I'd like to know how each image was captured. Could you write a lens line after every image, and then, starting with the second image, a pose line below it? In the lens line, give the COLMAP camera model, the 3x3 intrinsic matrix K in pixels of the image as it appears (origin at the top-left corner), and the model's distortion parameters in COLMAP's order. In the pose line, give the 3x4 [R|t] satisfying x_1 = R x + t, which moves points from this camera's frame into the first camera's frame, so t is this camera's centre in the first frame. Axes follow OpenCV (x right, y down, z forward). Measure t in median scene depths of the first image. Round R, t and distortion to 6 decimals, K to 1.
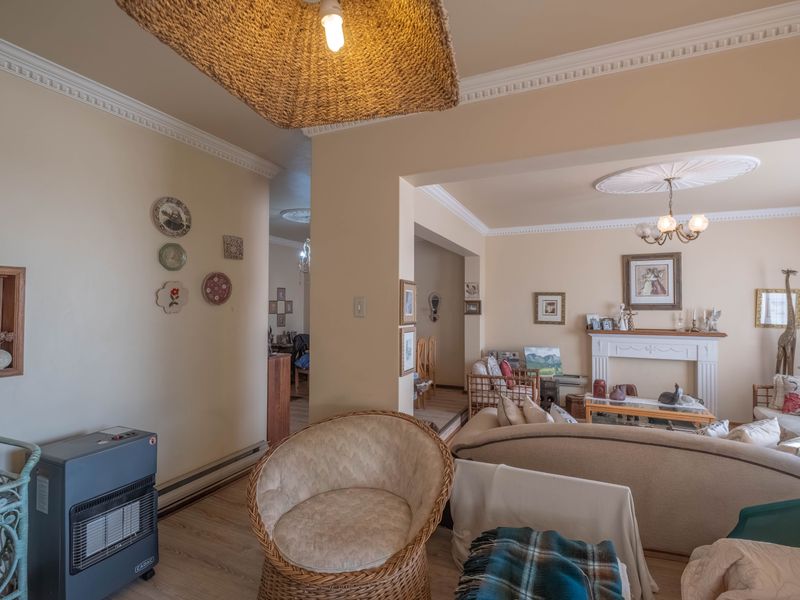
lens RADIAL K [[404.9, 0, 403.4], [0, 404.9, 302.9], [0, 0, 1]] dist [0.010543, -0.000186]
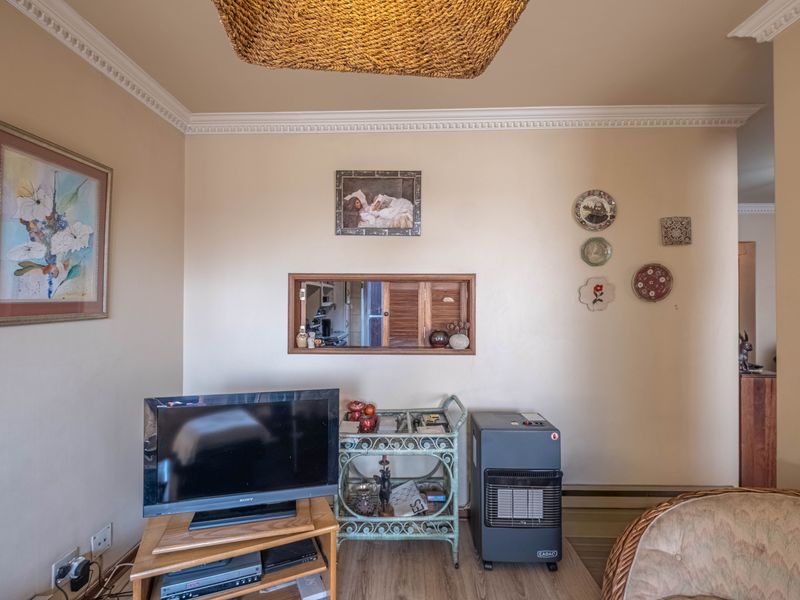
lens RADIAL K [[404.9, 0, 401.0], [0, 404.9, 299.0], [0, 0, 1]] dist [0.010543, -0.000186]
pose [[0.384967, -0.007086, -0.922903, 0.141014], [0.005288, 0.999971, -0.005472, 0.001031], [0.922915, -0.002774, 0.384993, 0.214018]]
